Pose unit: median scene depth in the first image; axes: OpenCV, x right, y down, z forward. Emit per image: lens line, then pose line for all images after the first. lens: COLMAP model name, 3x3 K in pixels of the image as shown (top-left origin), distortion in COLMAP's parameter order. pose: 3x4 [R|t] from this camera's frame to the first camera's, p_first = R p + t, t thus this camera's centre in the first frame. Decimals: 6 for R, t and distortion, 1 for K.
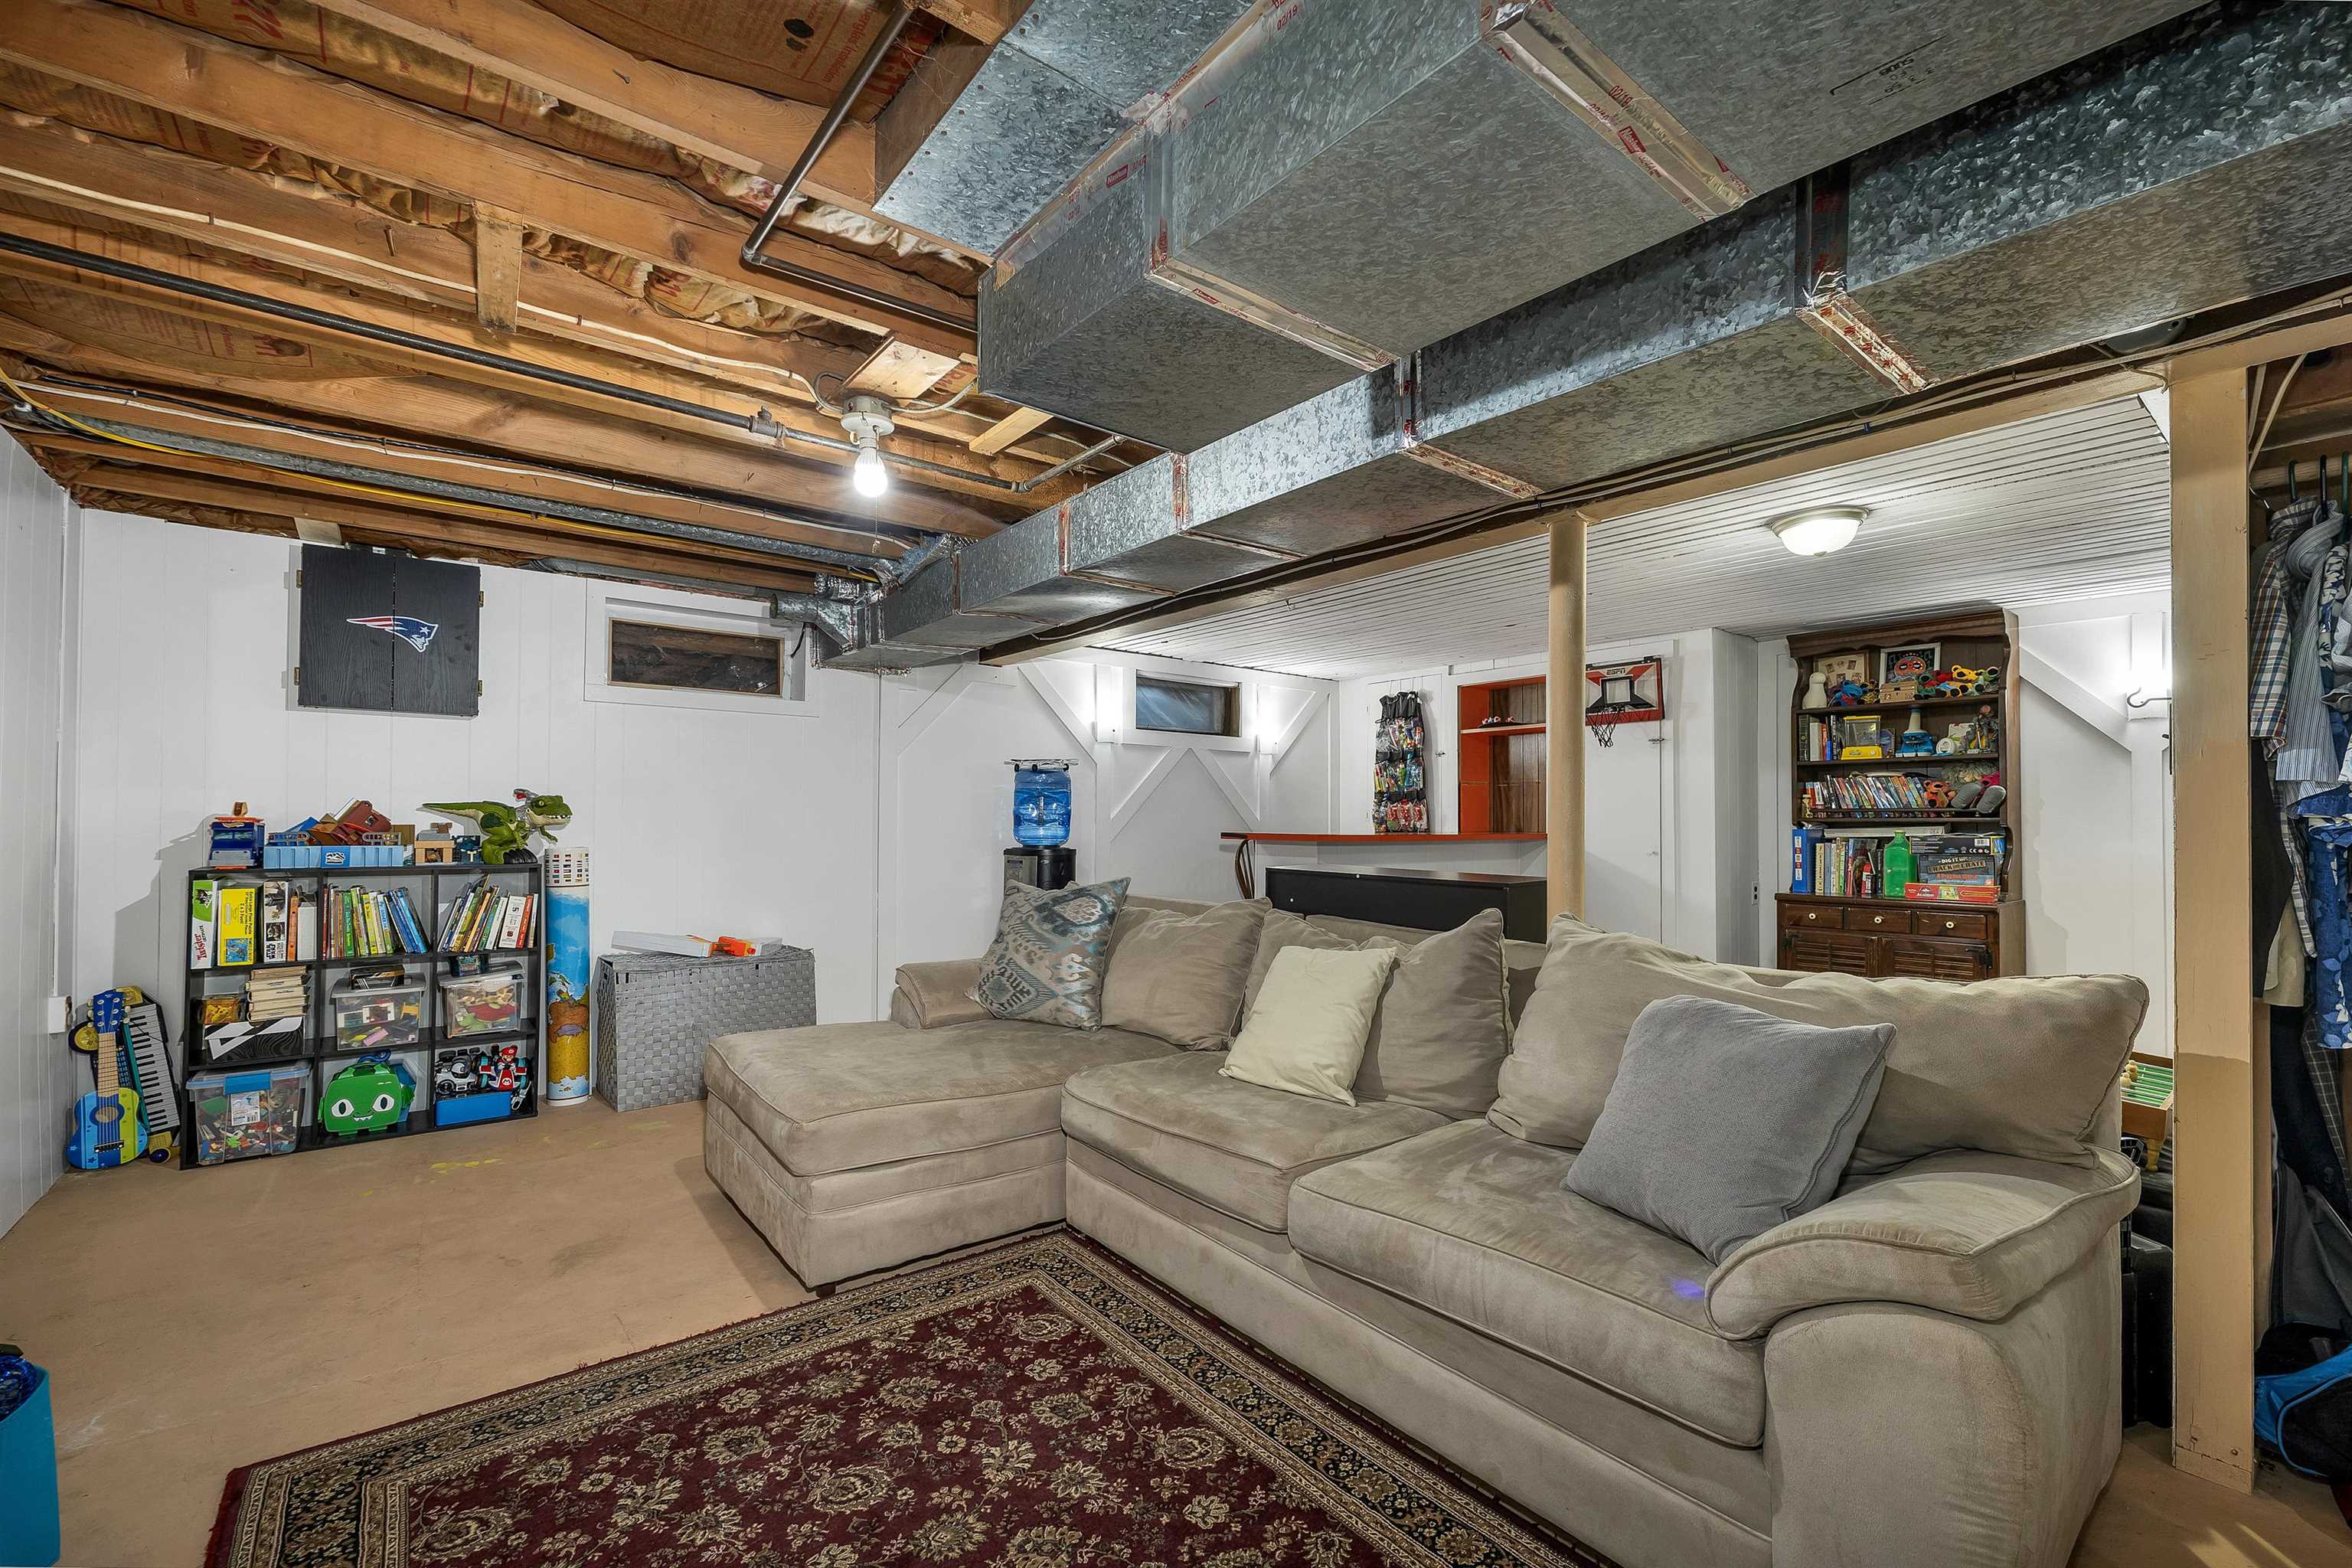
lens RADIAL K [[988.2, 0, 1183.5], [0, 988.2, 797.1], [0, 0, 1]] dist [0.000080, -0.000345]
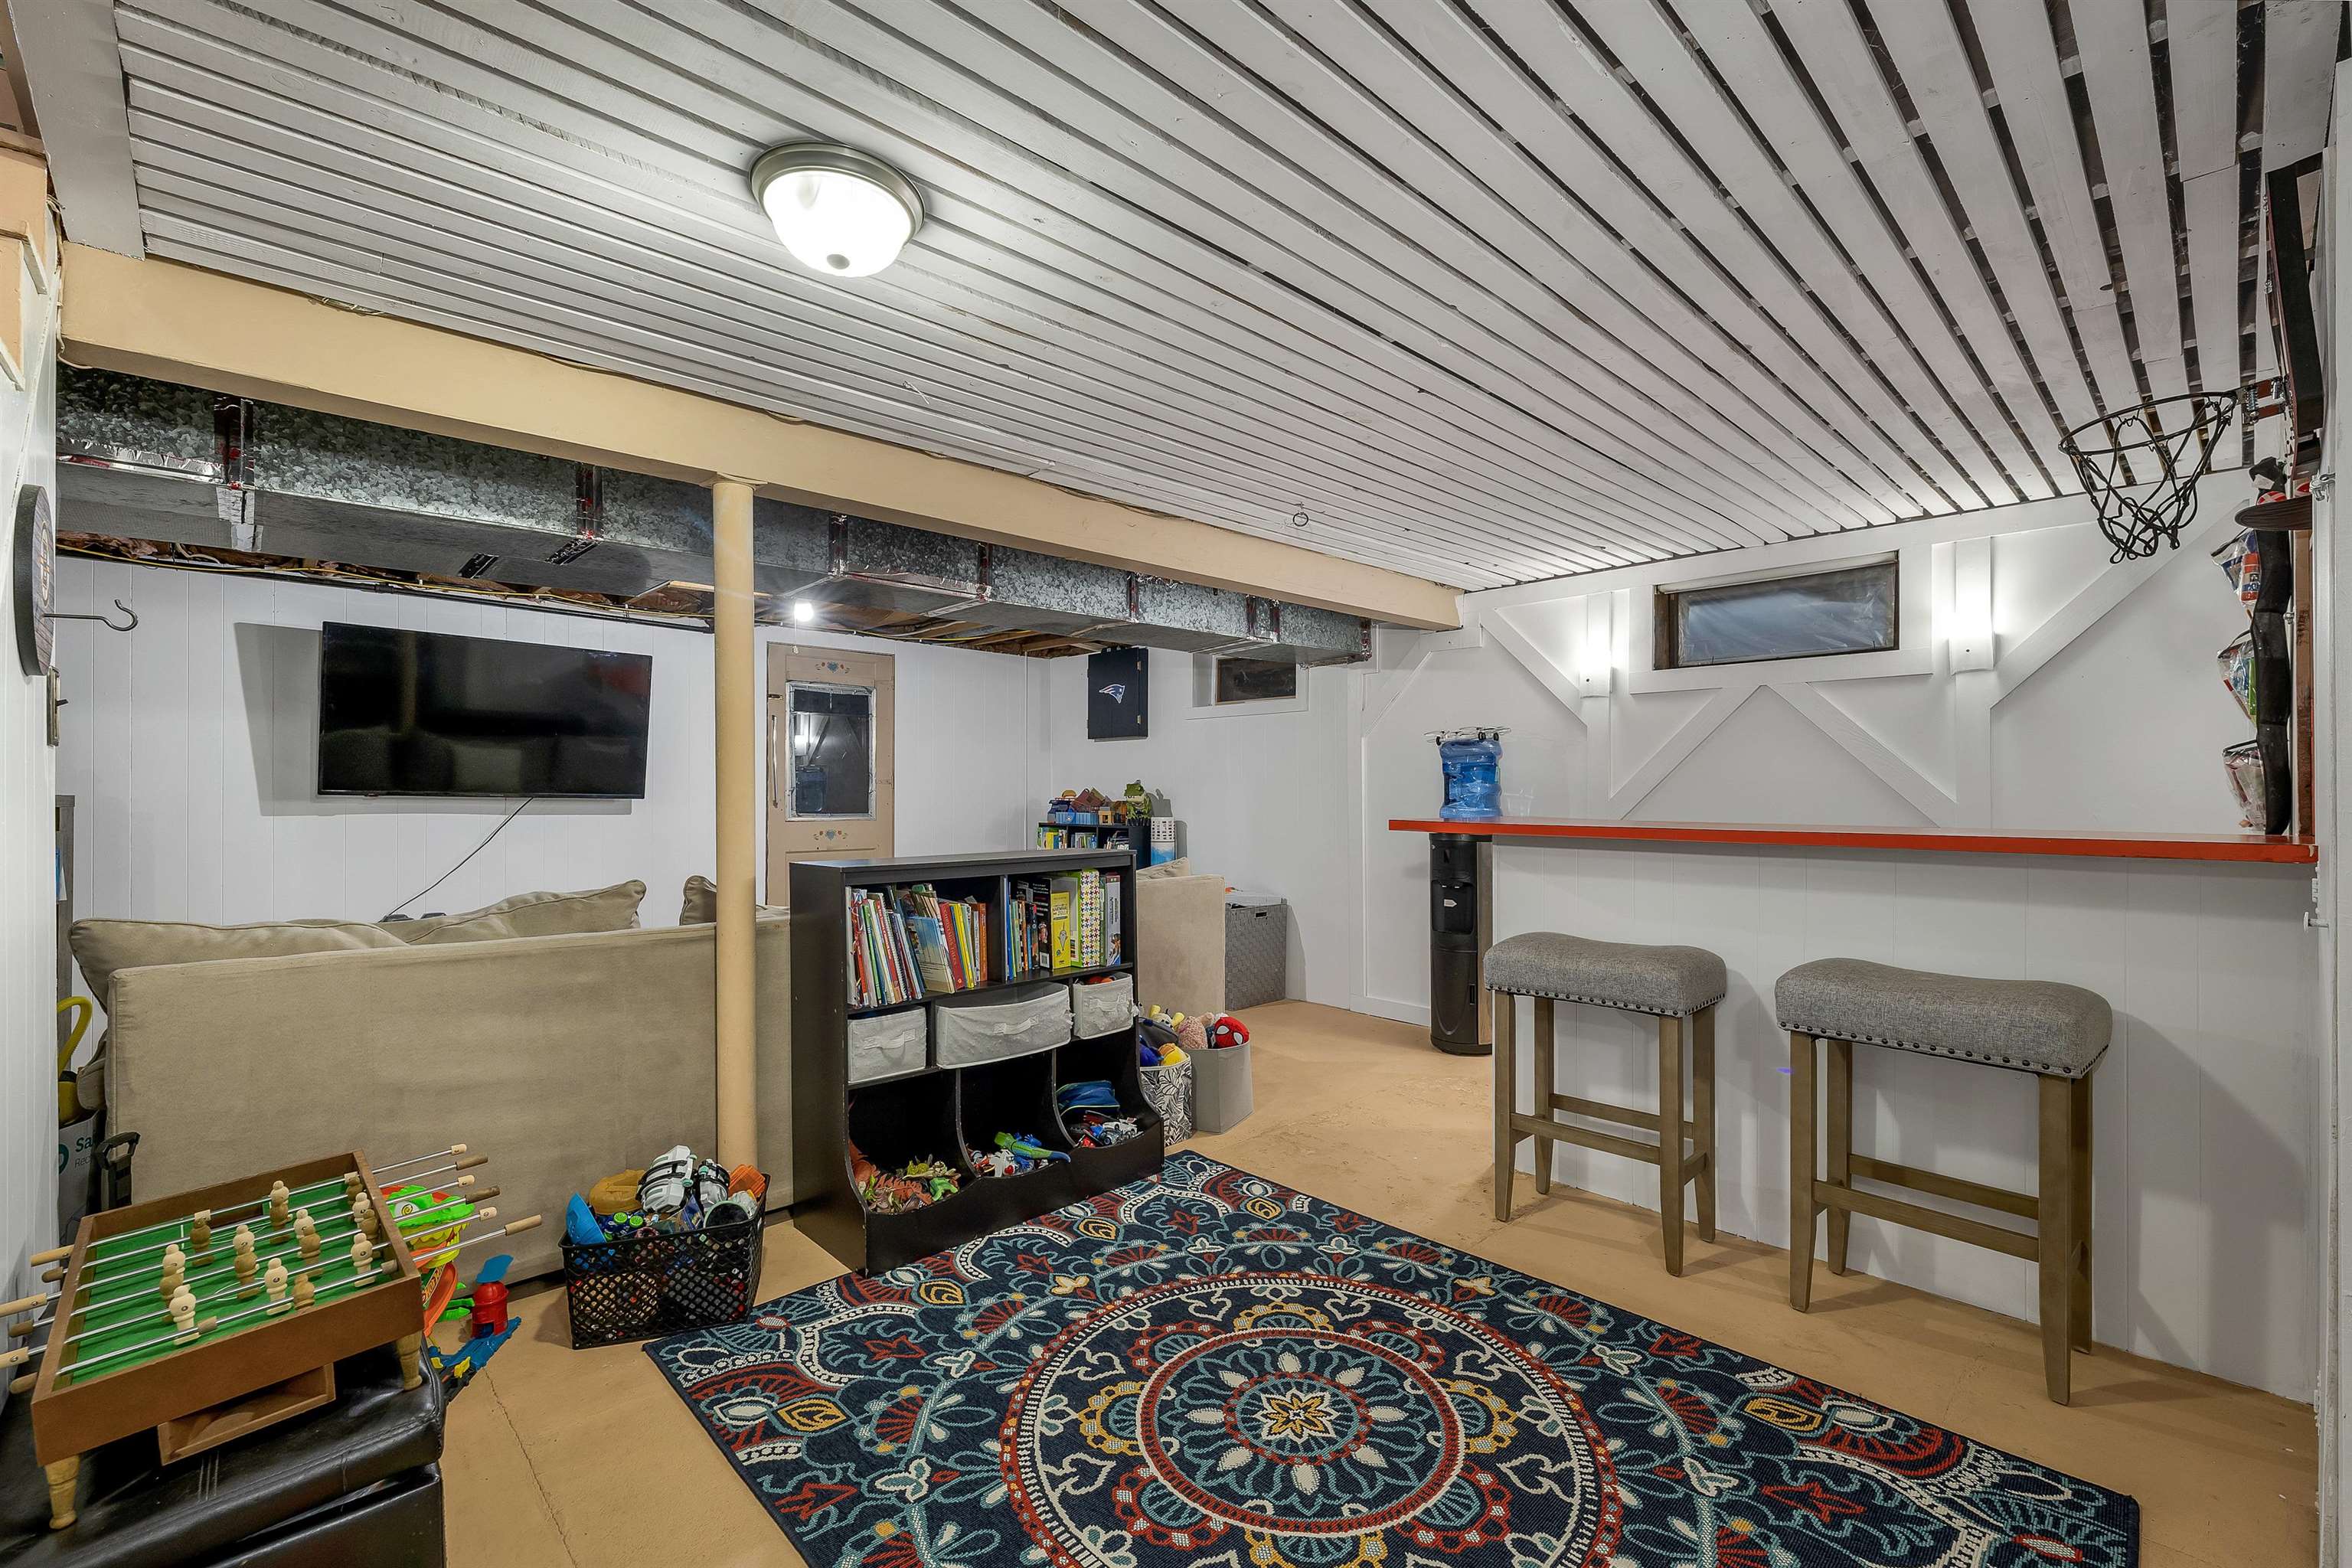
lens RADIAL K [[988.2, 0, 1183.5], [0, 988.2, 797.1], [0, 0, 1]] dist [0.000080, -0.000345]
pose [[0.089106, -0.002427, -0.996019, 0.737419], [0.019911, 0.999802, -0.000654, 0.017842], [0.995823, -0.019774, 0.089136, 0.721206]]
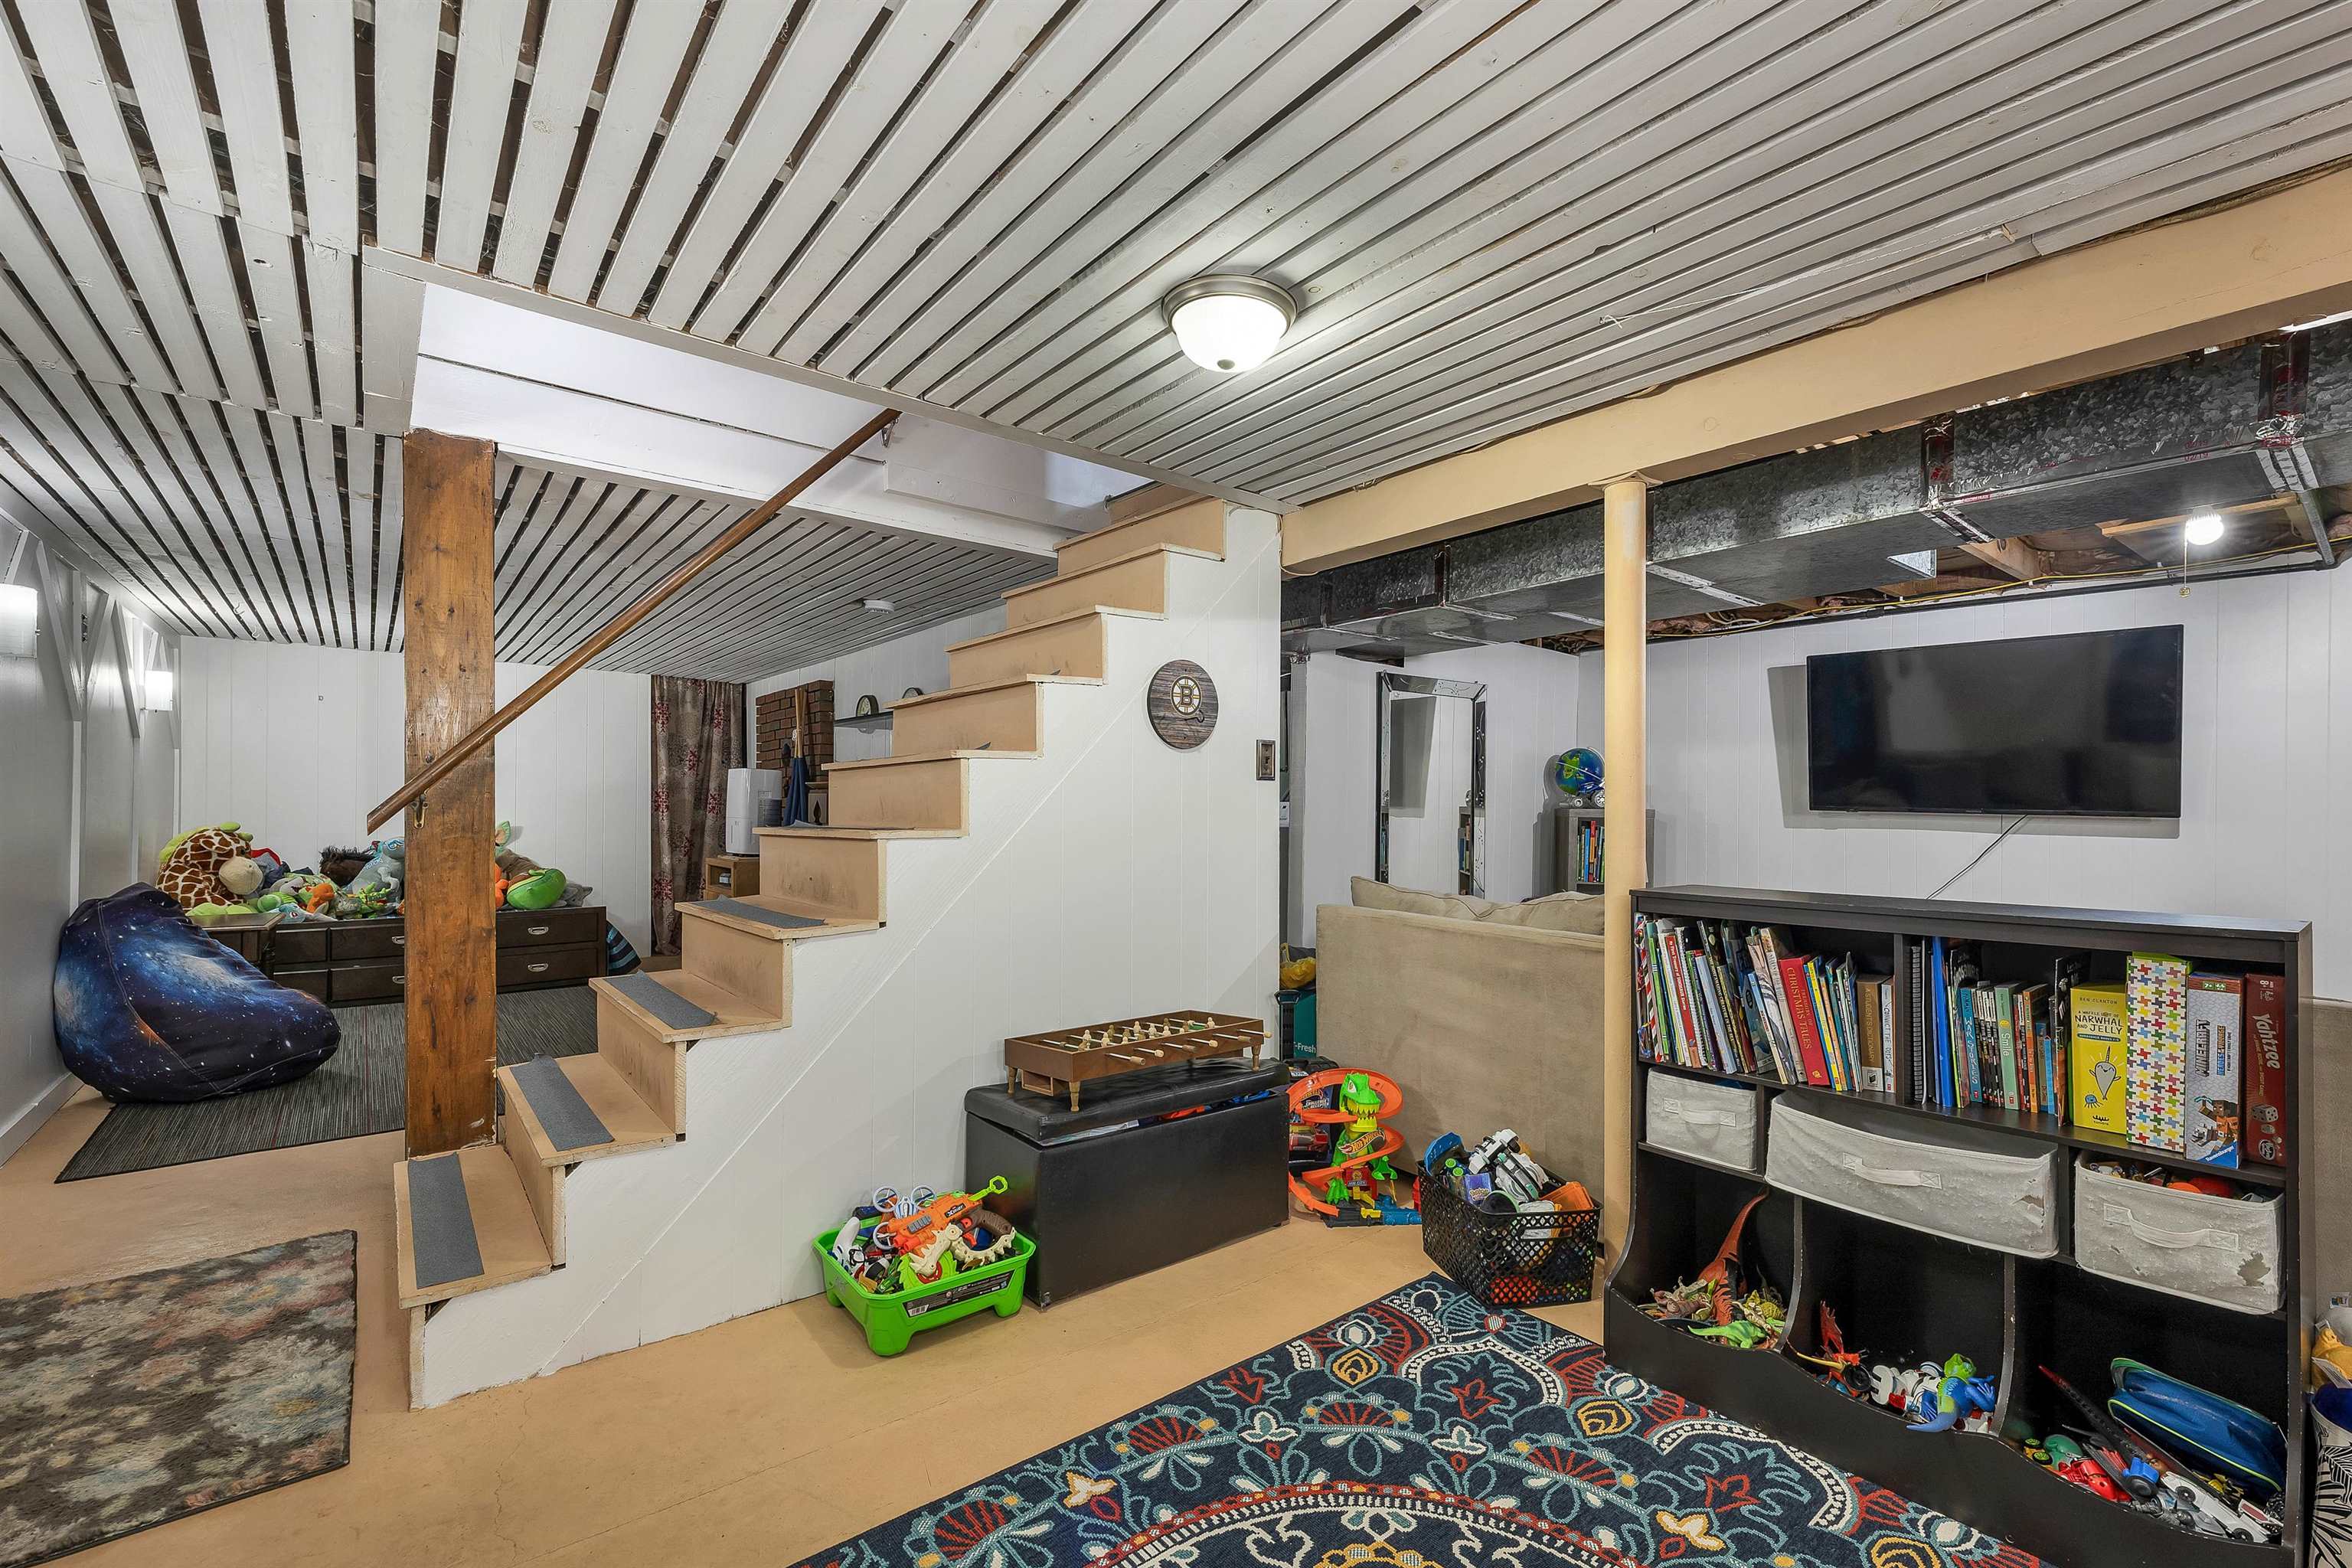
lens RADIAL K [[1003.9, 0, 1188.4], [0, 1003.9, 810.9], [0, 0, 1]] dist [-0.001071, -0.000126]
pose [[-0.999824, -0.012280, -0.014163, 0.431213], [-0.012066, 0.999813, -0.015125, 0.023664], [0.014346, -0.014952, -0.999785, 1.030216]]
